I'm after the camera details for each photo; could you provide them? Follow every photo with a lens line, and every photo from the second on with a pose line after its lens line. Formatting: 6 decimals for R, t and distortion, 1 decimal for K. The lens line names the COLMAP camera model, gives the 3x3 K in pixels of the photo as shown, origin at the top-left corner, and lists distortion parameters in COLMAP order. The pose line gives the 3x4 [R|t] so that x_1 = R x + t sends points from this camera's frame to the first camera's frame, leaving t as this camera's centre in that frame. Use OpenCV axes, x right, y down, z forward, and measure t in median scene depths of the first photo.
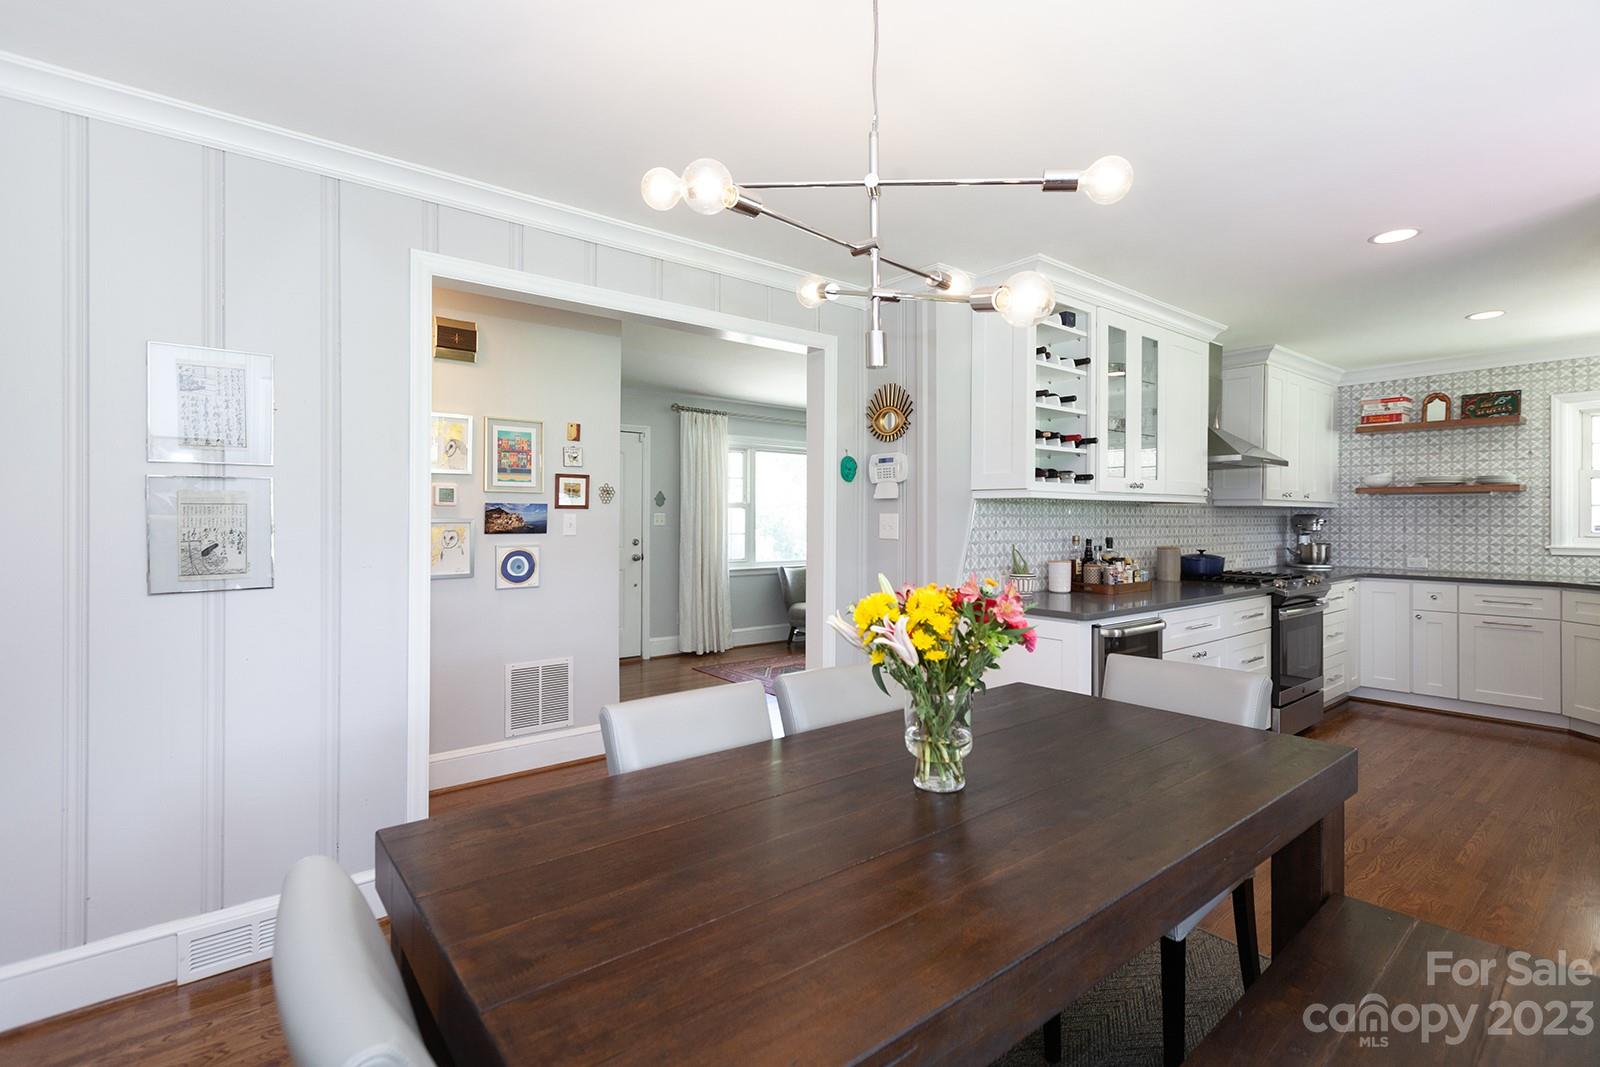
lens RADIAL K [[727.5, 0, 789.3], [0, 727.5, 516.1], [0, 0, 1]] dist [0.005575, -0.002738]
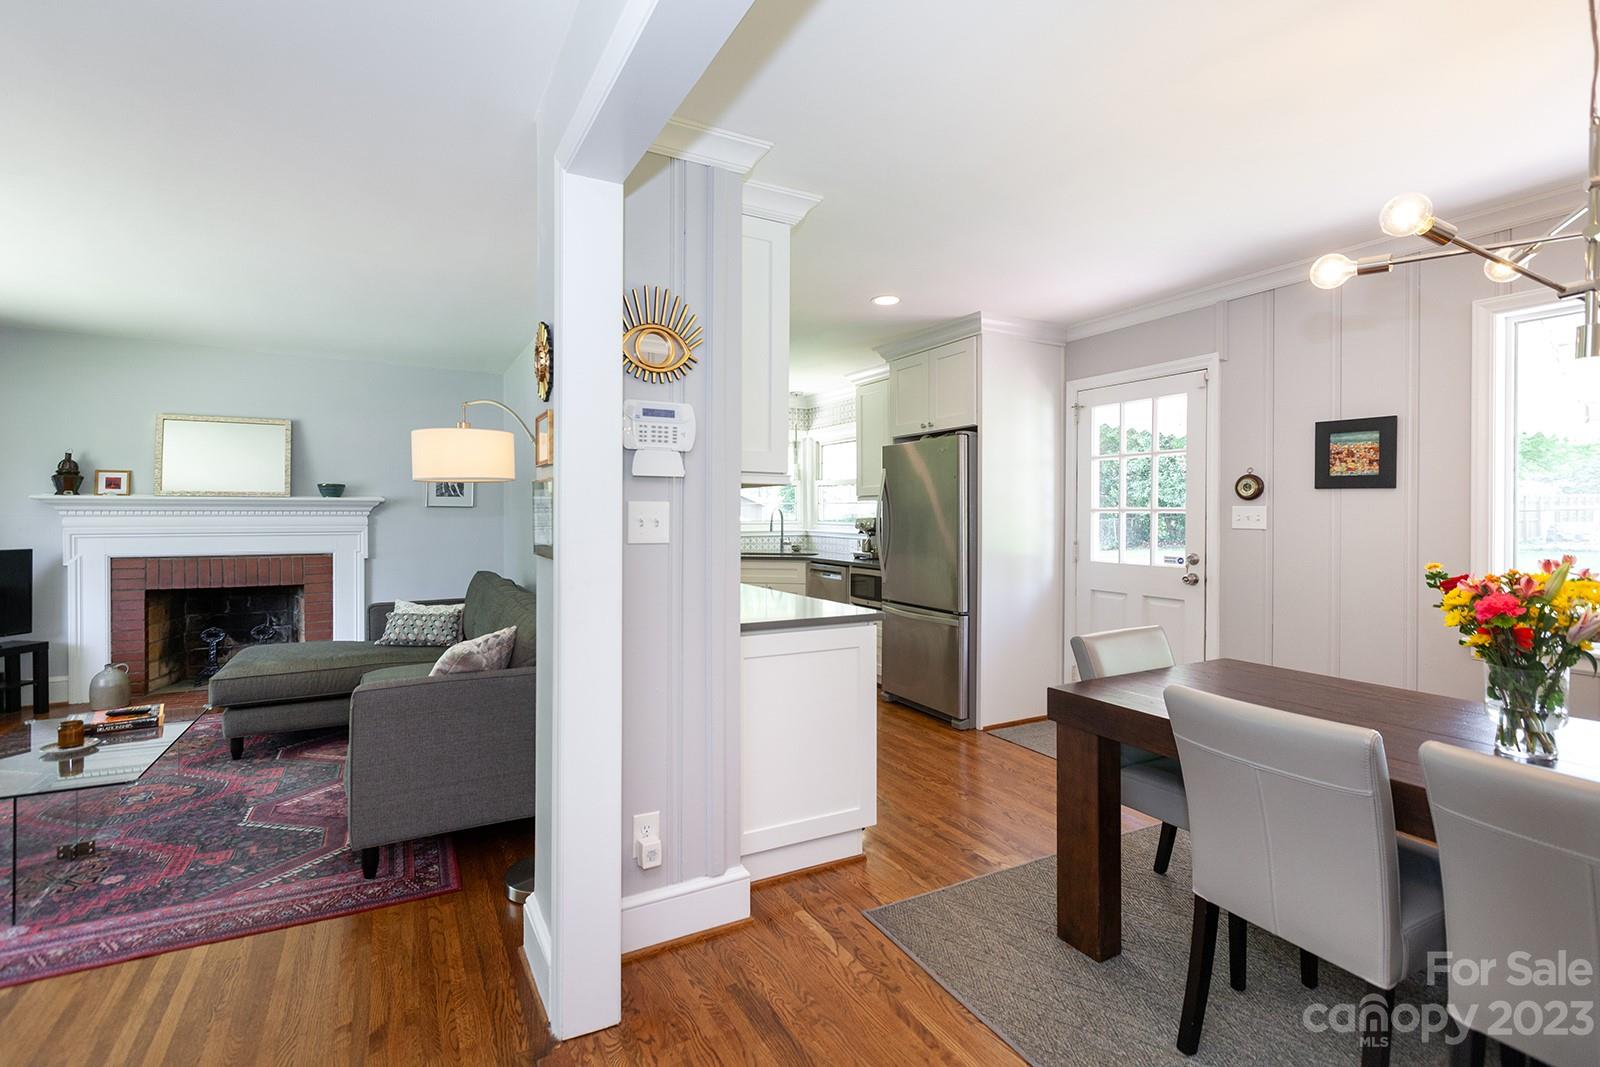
lens RADIAL K [[727.5, 0, 786.6], [0, 727.5, 513.6], [0, 0, 1]] dist [0.005575, -0.002738]
pose [[0.169640, -0.000146, 0.985506, -0.308916], [-0.005697, 0.999983, 0.001129, 0.003858], [-0.985490, -0.005806, 0.169637, 0.562143]]
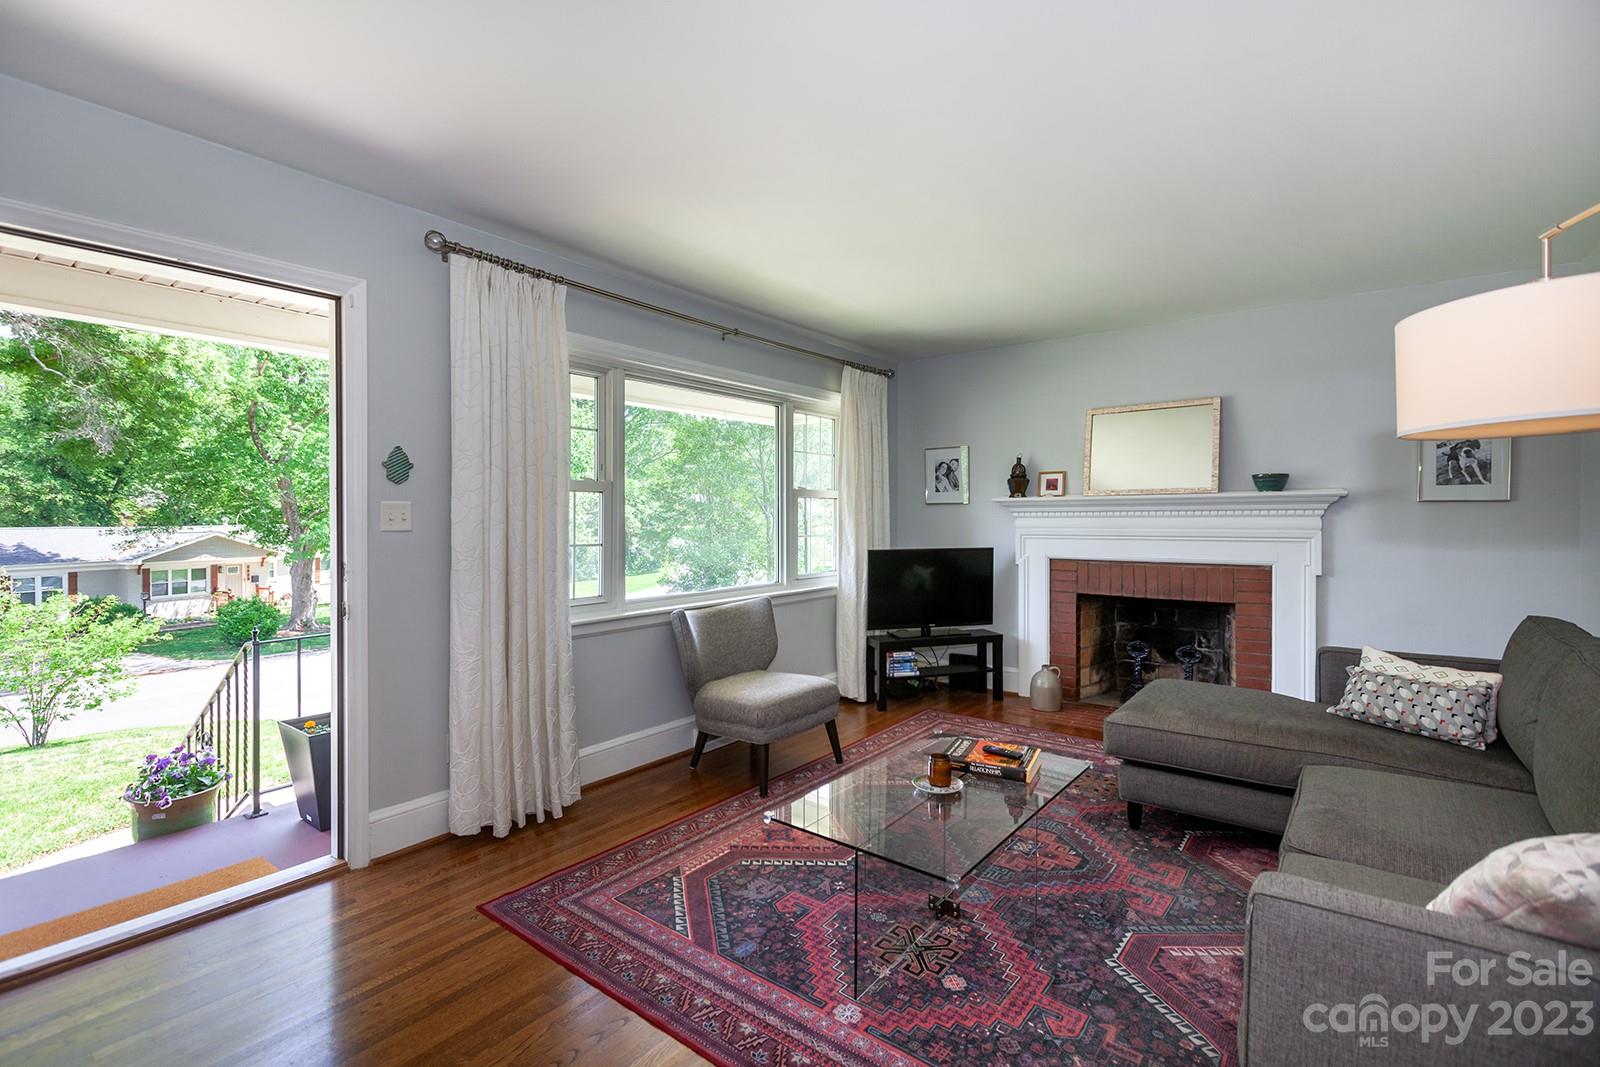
lens RADIAL K [[727.5, 0, 800.1], [0, 727.5, 524.1], [0, 0, 1]] dist [0.005575, -0.002738]
pose [[0.970419, -0.007208, 0.241319, -0.075043], [0.003475, 0.999868, 0.015887, 0.005761], [-0.241402, -0.014579, 0.970316, 0.738953]]
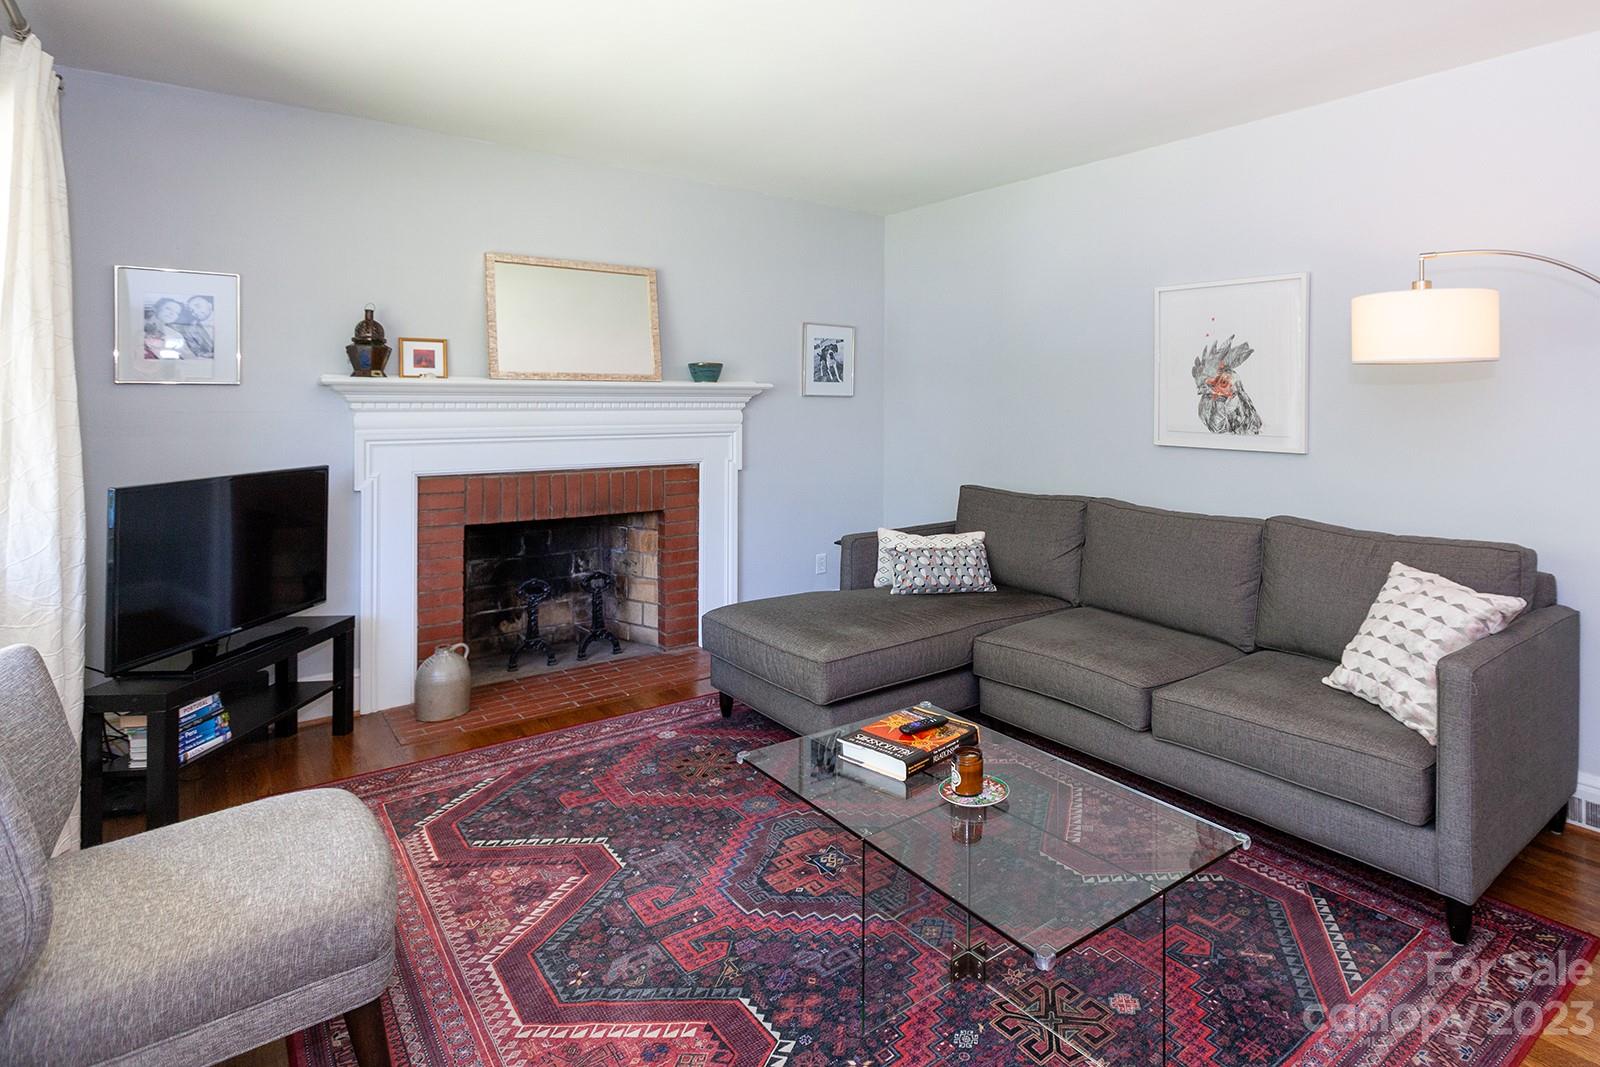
lens RADIAL K [[872.0, 0, 900.4], [0, 872.0, 410.1], [0, 0, 1]] dist [0.006383, 0.000108]
pose [[-0.038088, -0.004745, 0.999263, -0.258559], [-0.003128, 0.999984, 0.004630, 0.007791], [-0.999269, -0.002950, -0.038102, 1.211288]]
